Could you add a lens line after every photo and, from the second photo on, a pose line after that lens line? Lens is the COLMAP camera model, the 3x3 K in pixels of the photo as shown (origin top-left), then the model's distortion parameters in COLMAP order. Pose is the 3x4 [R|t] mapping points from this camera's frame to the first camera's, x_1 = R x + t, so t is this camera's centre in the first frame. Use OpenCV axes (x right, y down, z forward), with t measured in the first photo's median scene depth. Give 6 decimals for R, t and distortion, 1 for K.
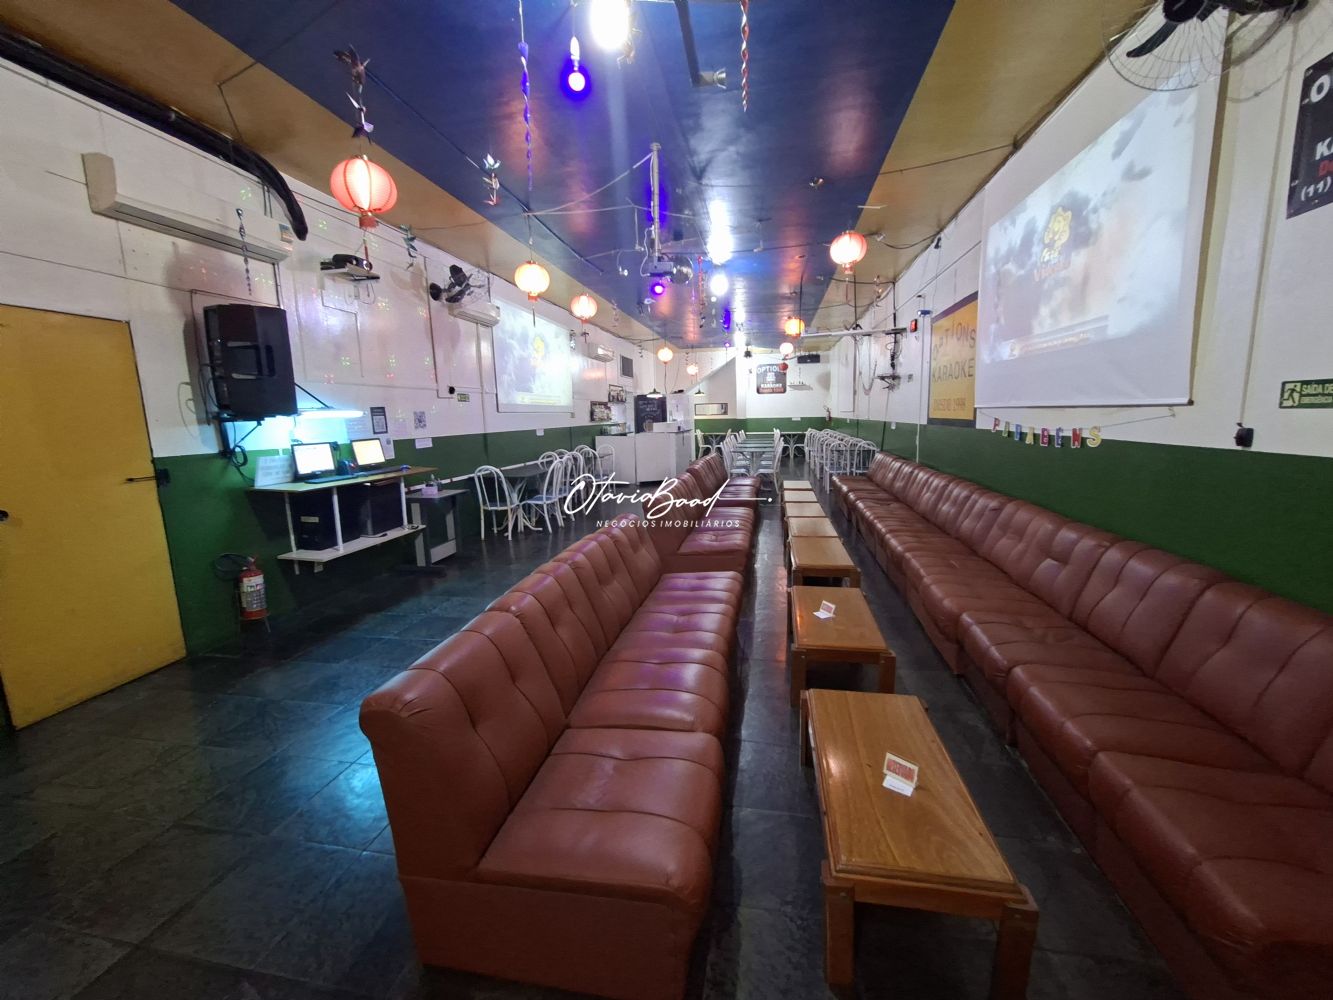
lens RADIAL K [[519.7, 0, 680.3], [0, 519.7, 492.1], [0, 0, 1]] dist [0.000210, 0.000216]
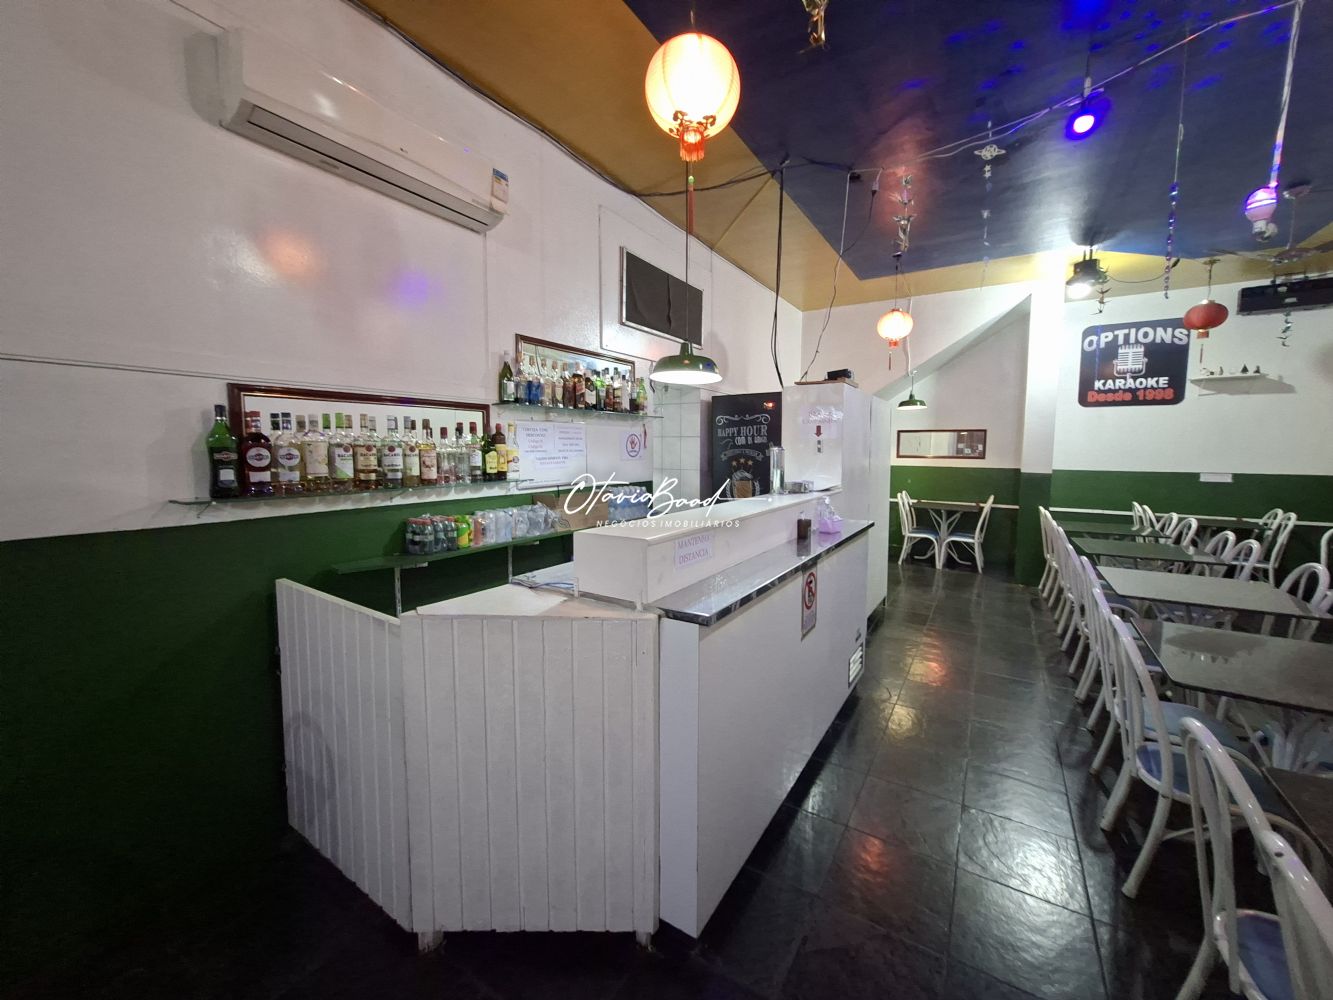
lens RADIAL K [[491.4, 0, 667.7], [0, 491.4, 495.0], [0, 0, 1]] dist [-0.015278, 0.000214]
pose [[0.917346, 0.060282, -0.393500, 0.059467], [-0.080208, 0.996185, -0.034373, -0.320036], [0.389927, 0.063094, 0.918682, 2.033280]]
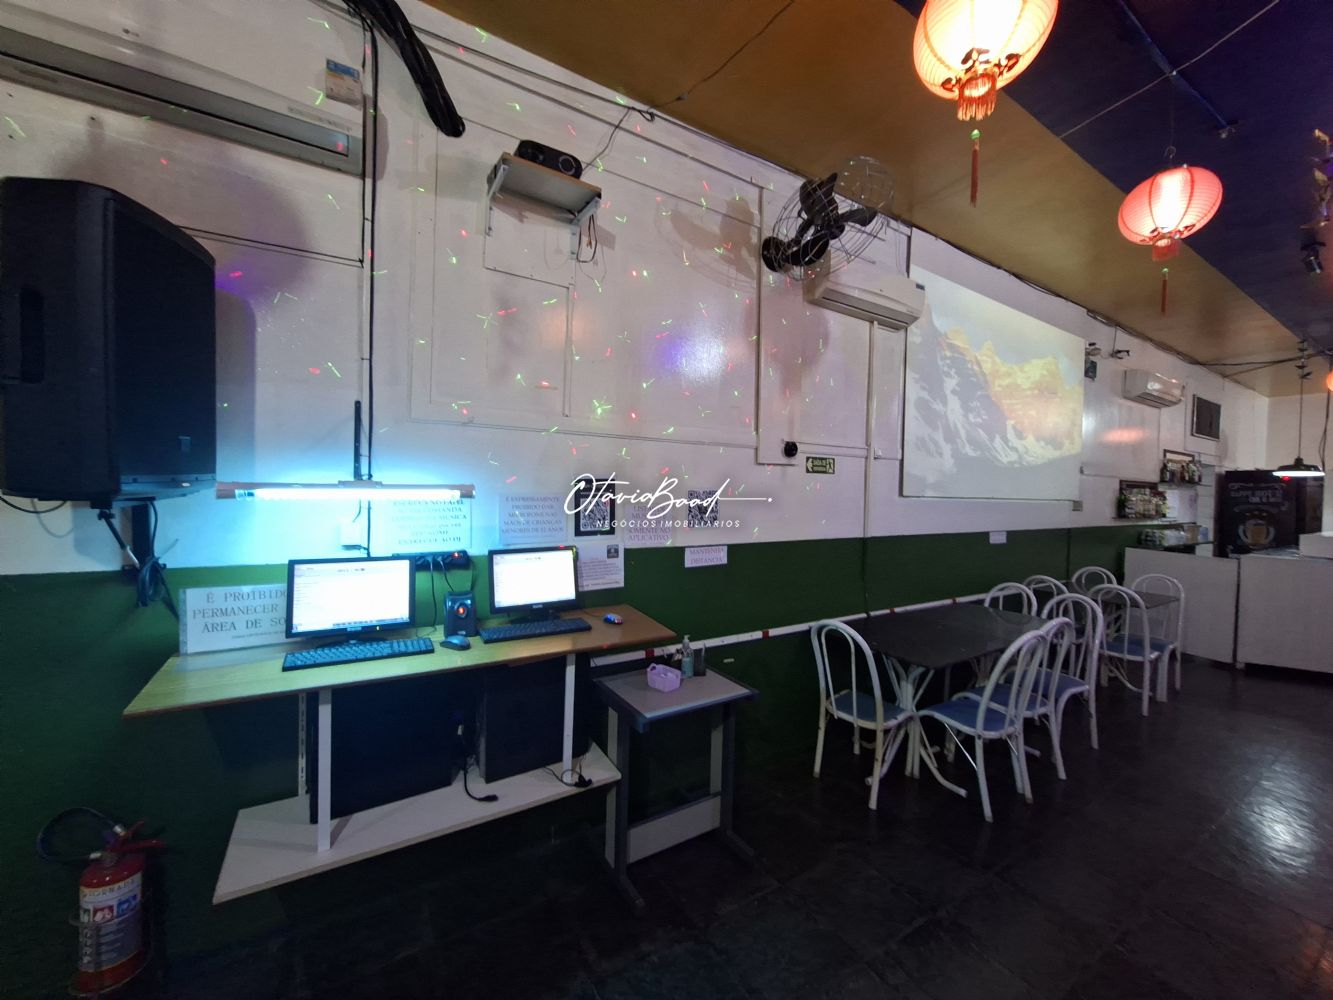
lens RADIAL K [[523.0, 0, 683.5], [0, 523.0, 491.9], [0, 0, 1]] dist [-0.003478, 0.000087]
pose [[0.670532, 0.050598, -0.740154, -0.174292], [-0.152814, 0.985697, -0.071055, -0.130874], [0.725972, 0.160750, 0.668673, 0.742553]]
